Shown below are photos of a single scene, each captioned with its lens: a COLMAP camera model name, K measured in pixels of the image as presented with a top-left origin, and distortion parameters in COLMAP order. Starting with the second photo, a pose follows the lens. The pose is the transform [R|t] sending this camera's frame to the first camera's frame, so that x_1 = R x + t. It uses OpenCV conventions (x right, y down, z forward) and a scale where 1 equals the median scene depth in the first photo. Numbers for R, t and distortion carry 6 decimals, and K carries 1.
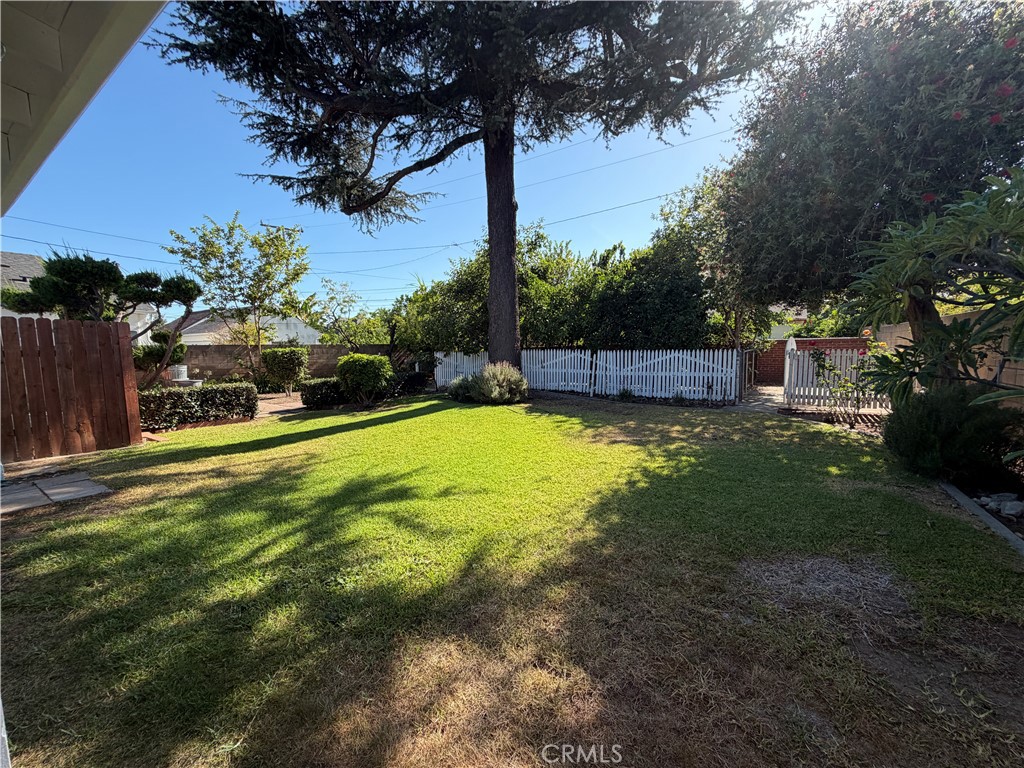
lens RADIAL K [[409.5, 0, 507.0], [0, 409.5, 388.2], [0, 0, 1]] dist [0.002747, -0.000614]
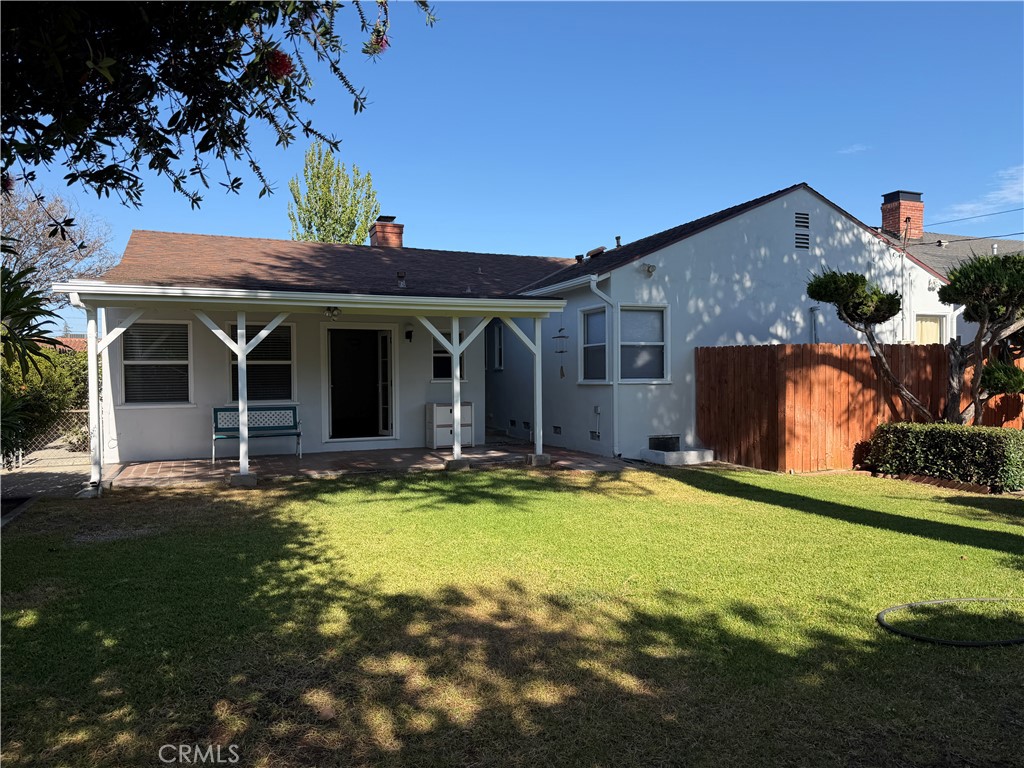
lens RADIAL K [[720.5, 0, 509.5], [0, 720.5, 383.8], [0, 0, 1]] dist [0.028849, -0.039495]
pose [[-0.562441, 0.026451, -0.826414, 1.020281], [-0.060037, 0.995543, 0.072725, -0.186812], [0.824655, 0.090519, -0.558346, 1.704116]]
